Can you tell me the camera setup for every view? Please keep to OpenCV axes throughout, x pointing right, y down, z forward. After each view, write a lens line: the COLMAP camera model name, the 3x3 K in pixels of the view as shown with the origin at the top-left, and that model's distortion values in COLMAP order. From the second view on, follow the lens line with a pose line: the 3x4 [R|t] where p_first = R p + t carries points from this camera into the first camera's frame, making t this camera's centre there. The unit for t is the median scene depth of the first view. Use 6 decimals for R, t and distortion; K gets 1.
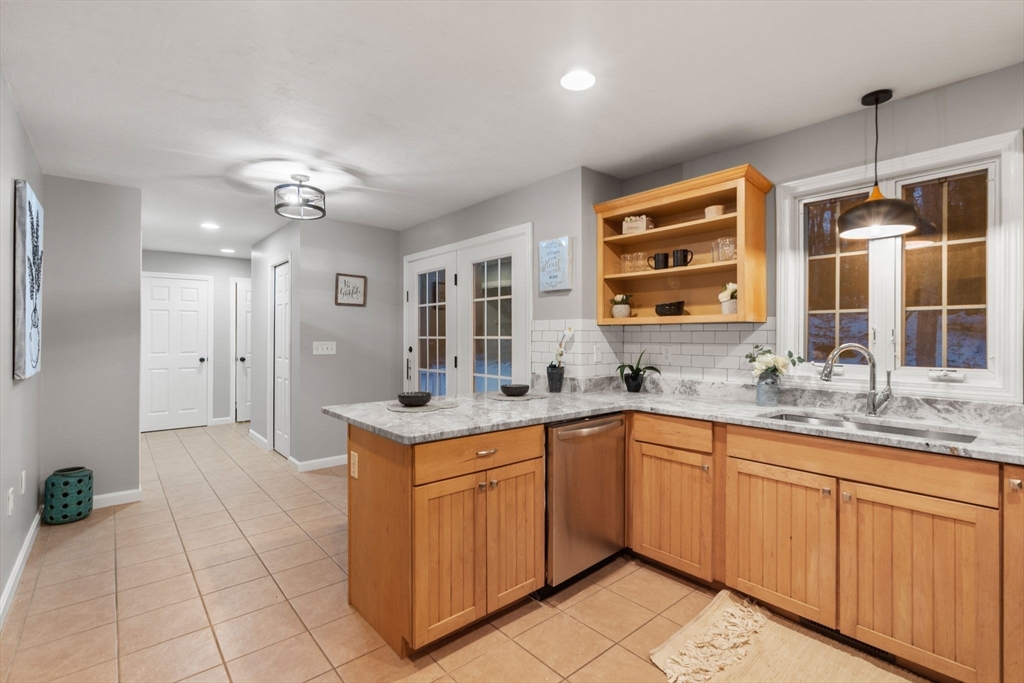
lens RADIAL K [[462.7, 0, 514.8], [0, 462.7, 340.5], [0, 0, 1]] dist [-0.002204, -0.000160]
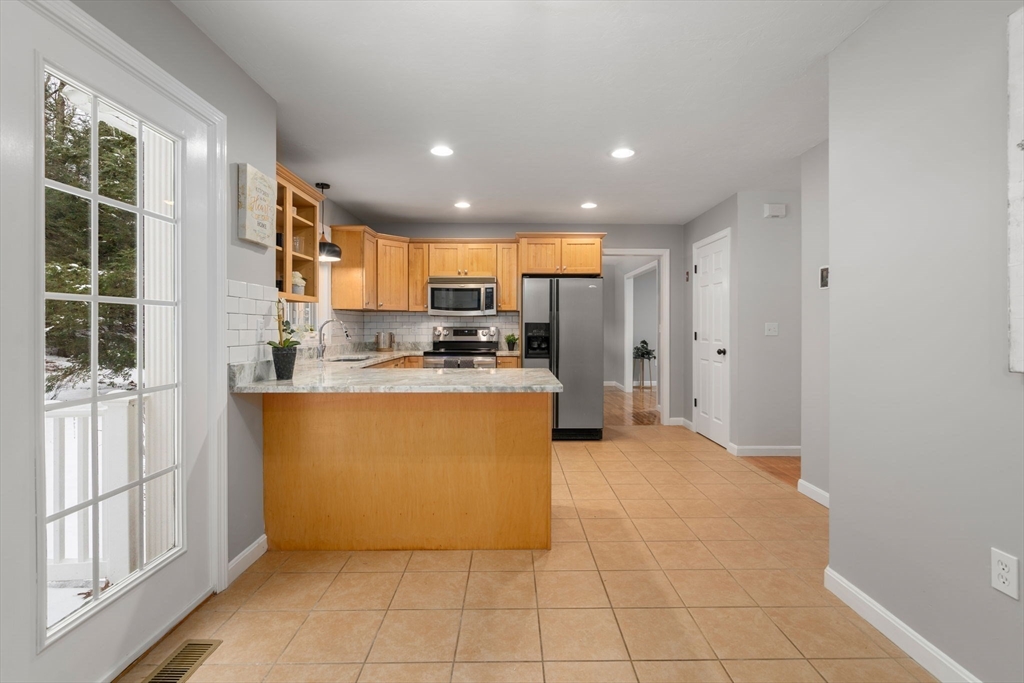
lens RADIAL K [[473.4, 0, 516.7], [0, 473.4, 330.2], [0, 0, 1]] dist [-0.001545, 0.000079]
pose [[-0.759592, -0.007761, 0.650354, -0.928799], [0.001304, 0.999909, 0.013456, 0.024773], [-0.650399, 0.011070, -0.759512, 1.717597]]
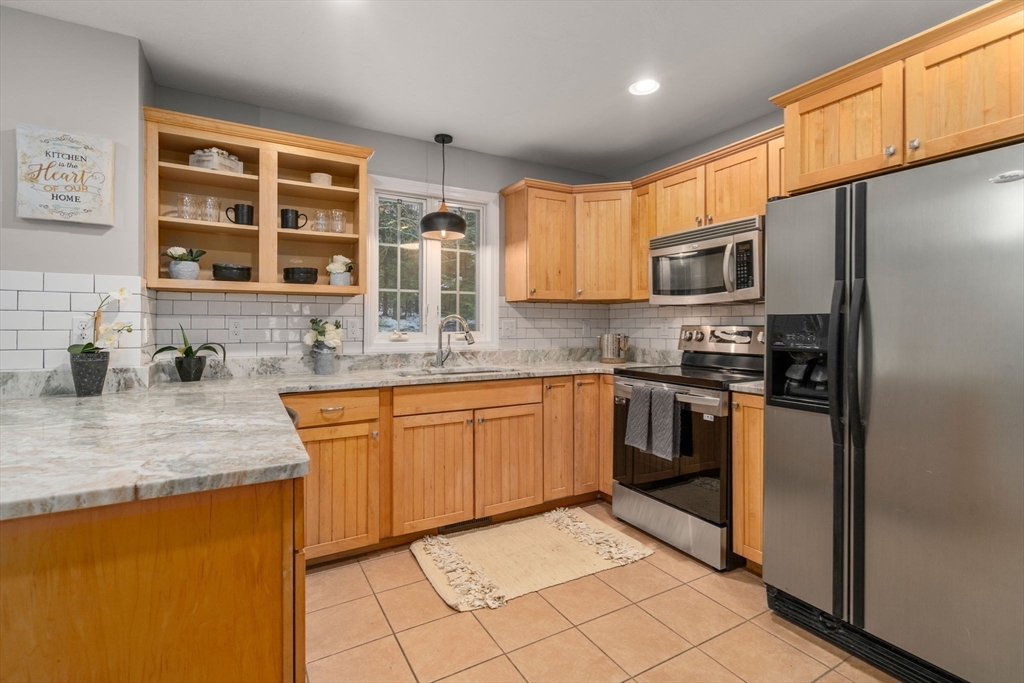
lens RADIAL K [[477.5, 0, 514.1], [0, 477.5, 325.7], [0, 0, 1]] dist [0.001328, 0.000392]
pose [[0.196689, -0.004517, 0.980455, -0.526878], [0.007502, 0.999967, 0.003102, 0.031659], [-0.980437, 0.006745, 0.196717, 0.454685]]
